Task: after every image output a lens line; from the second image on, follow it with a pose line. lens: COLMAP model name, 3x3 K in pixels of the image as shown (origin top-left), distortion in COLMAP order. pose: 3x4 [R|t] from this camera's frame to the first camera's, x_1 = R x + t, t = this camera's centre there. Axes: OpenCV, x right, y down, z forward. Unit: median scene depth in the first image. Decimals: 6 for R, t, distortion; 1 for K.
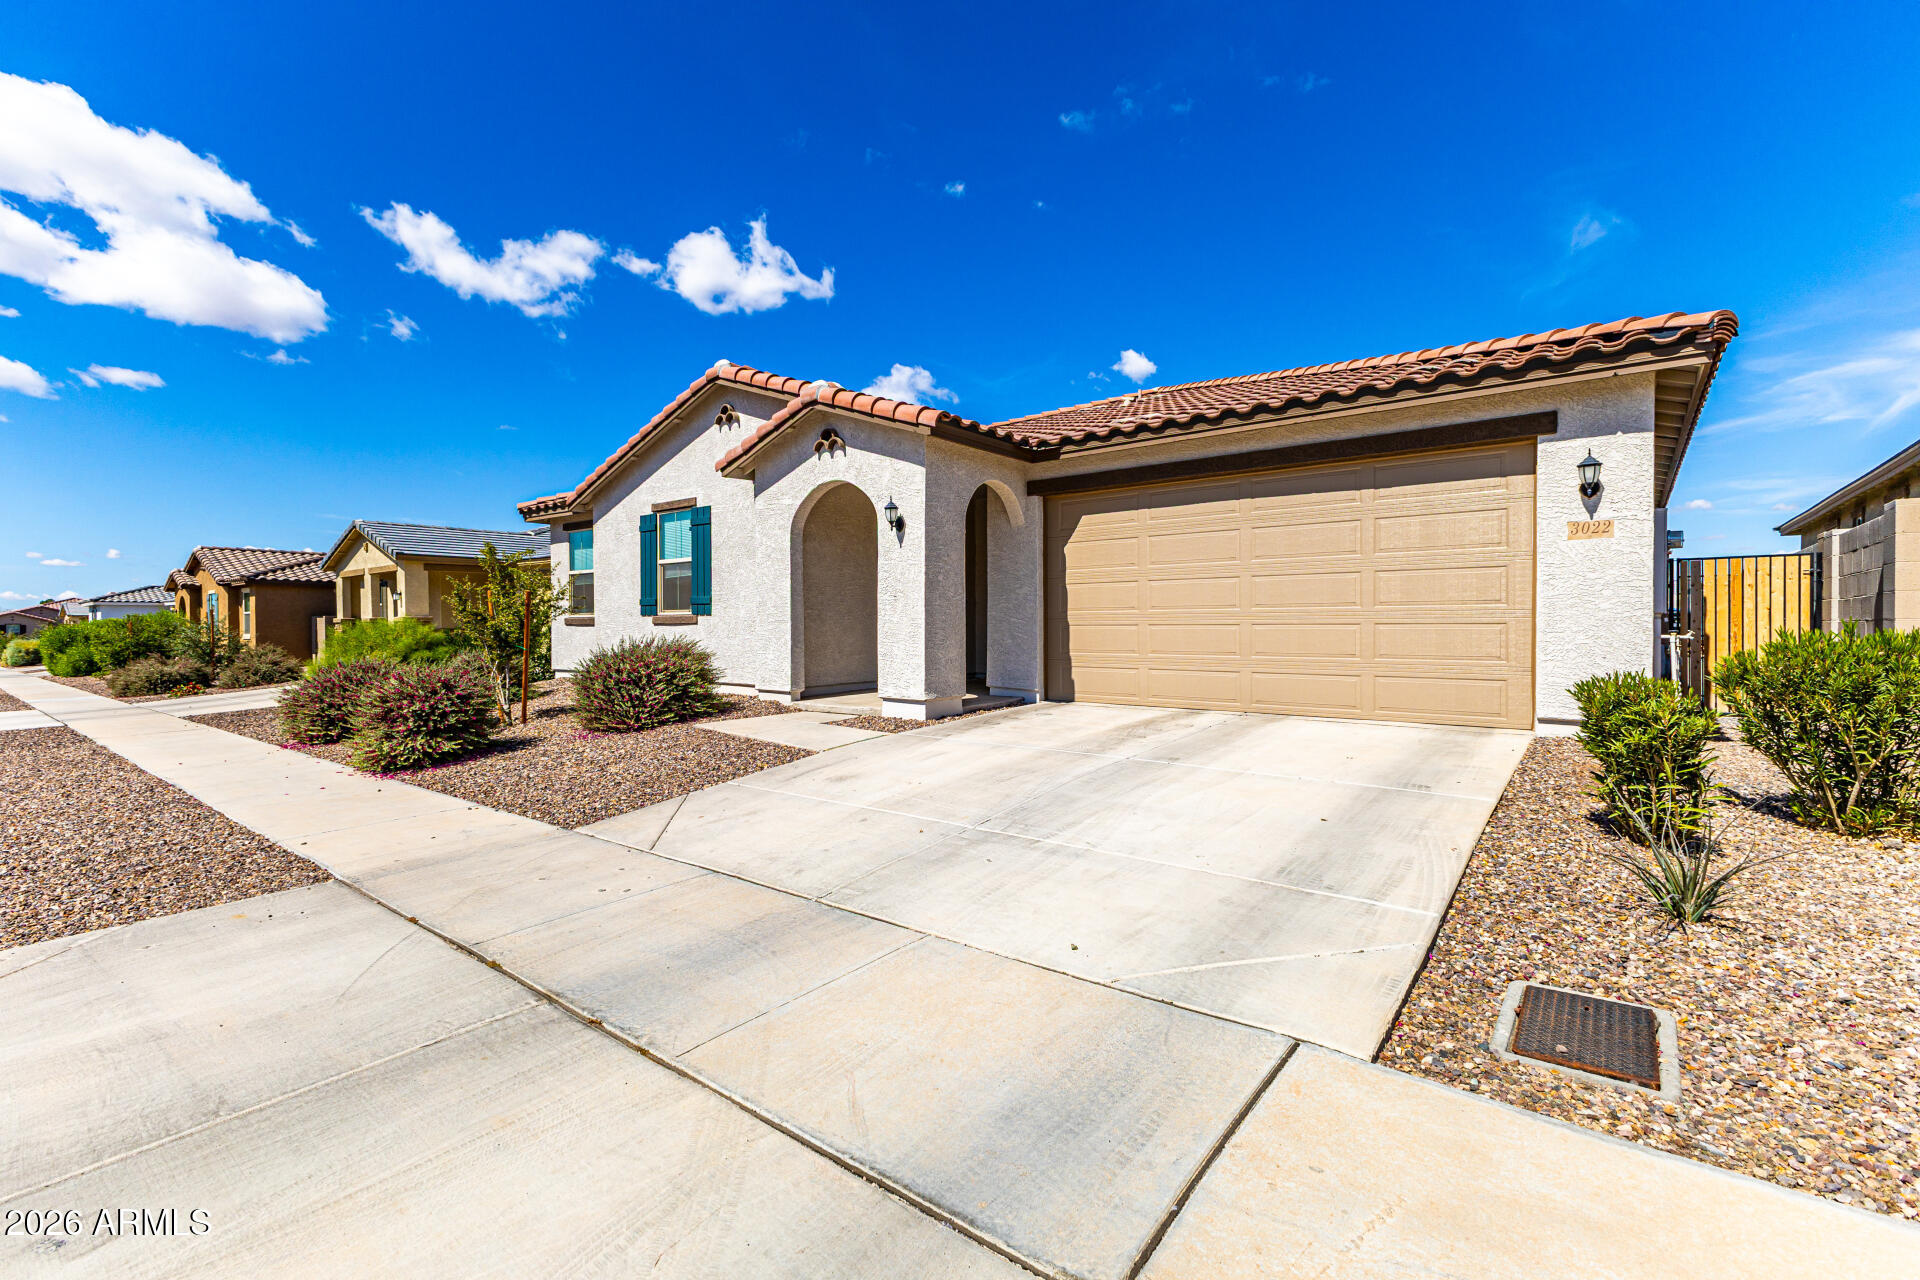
lens RADIAL K [[835.5, 0, 972.9], [0, 835.5, 622.7], [0, 0, 1]] dist [0.010584, -0.001717]
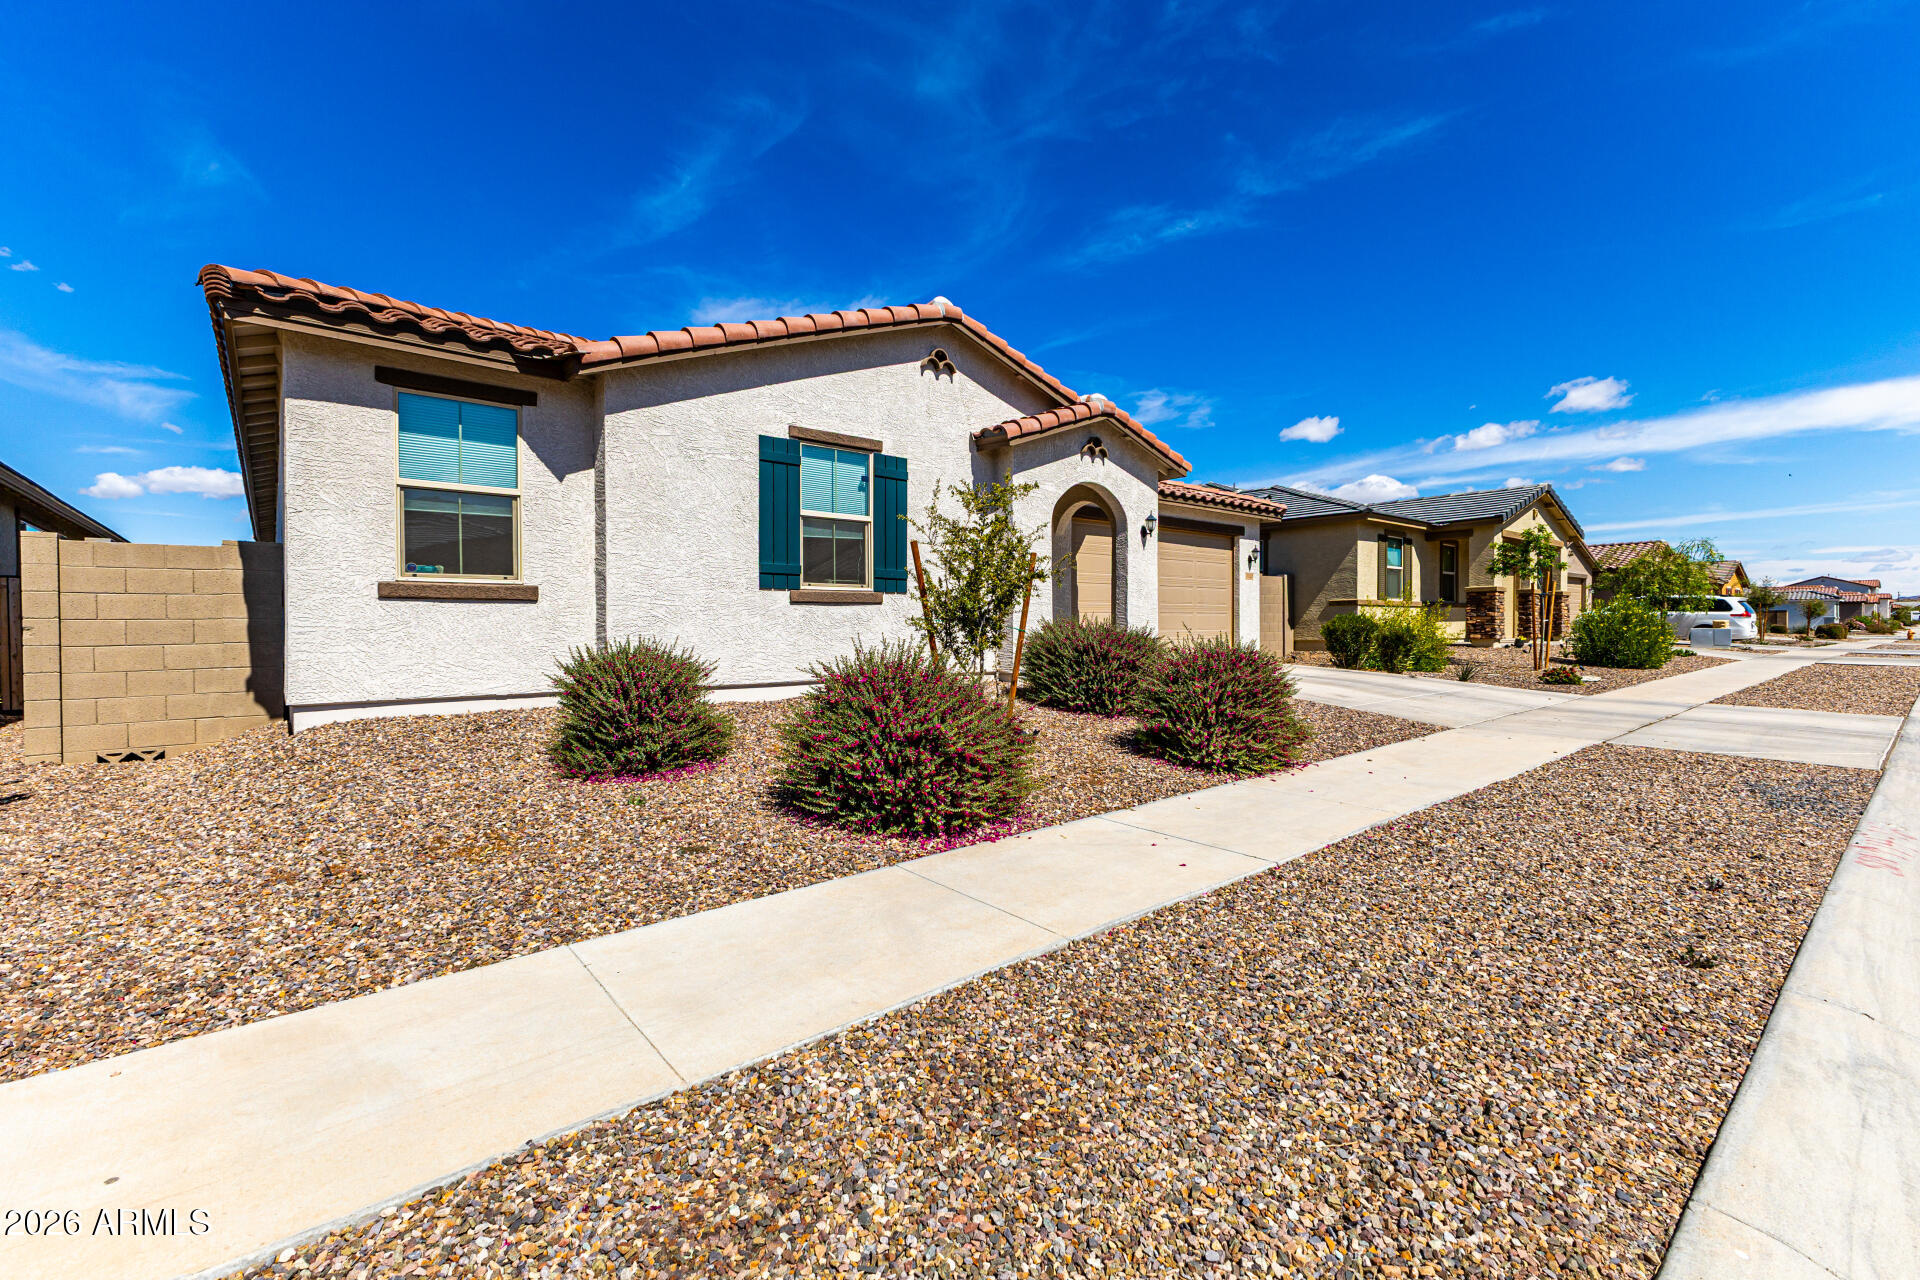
lens RADIAL K [[835.5, 0, 967.2], [0, 835.5, 641.5], [0, 0, 1]] dist [0.010584, -0.001717]
pose [[0.192546, -0.011191, 0.981224, -1.338952], [0.009040, 0.999913, 0.009630, 0.037270], [-0.981246, 0.007016, 0.192630, 0.951730]]
